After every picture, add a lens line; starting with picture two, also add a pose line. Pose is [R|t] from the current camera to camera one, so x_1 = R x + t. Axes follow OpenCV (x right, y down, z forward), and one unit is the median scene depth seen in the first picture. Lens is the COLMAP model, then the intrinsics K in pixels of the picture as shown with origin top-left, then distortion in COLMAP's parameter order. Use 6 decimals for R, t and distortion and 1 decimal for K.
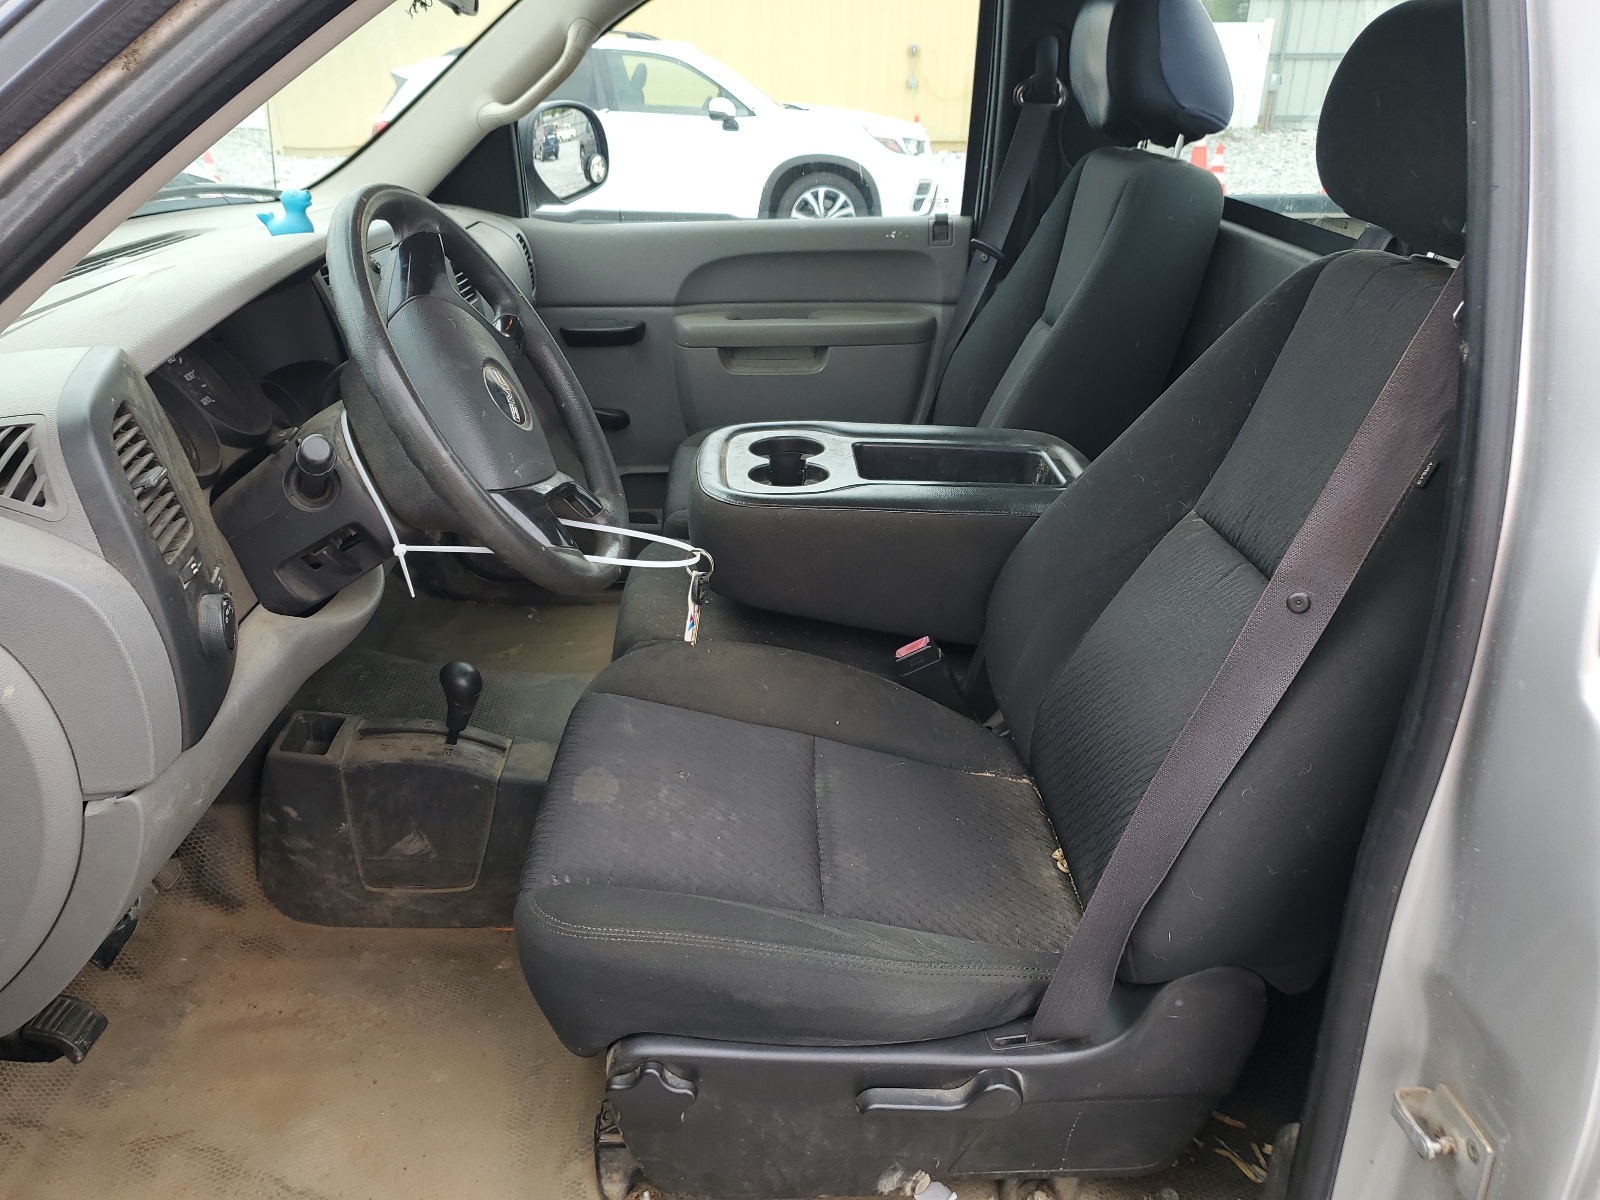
lens RADIAL K [[1205.9, 0, 800.0], [0, 1205.9, 600.0], [0, 0, 1]] dist [-0.000394, -0.001782]
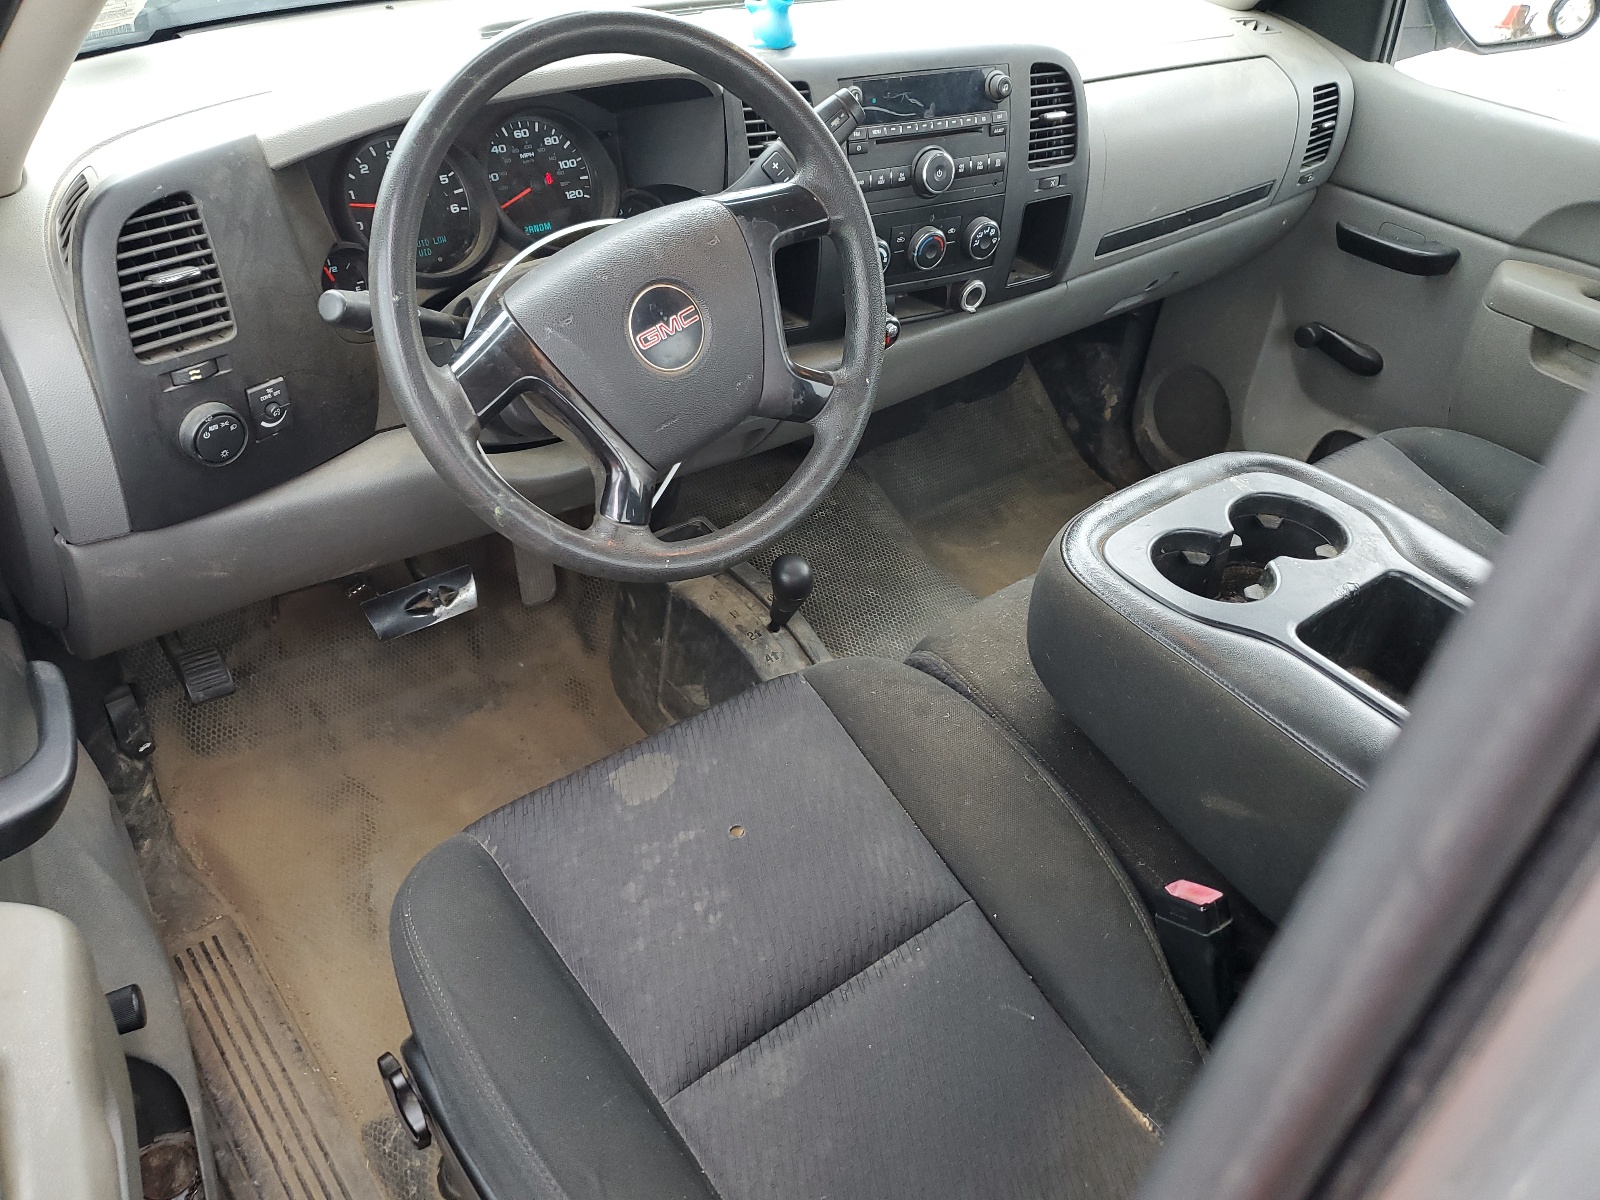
lens RADIAL K [[1205.9, 0, 800.0], [0, 1205.9, 600.0], [0, 0, 1]] dist [-0.000394, -0.001782]
pose [[0.591614, 0.528959, -0.608436, 0.180621], [-0.399380, 0.847855, 0.348766, -0.153309], [0.700349, 0.036662, 0.712858, 0.243051]]
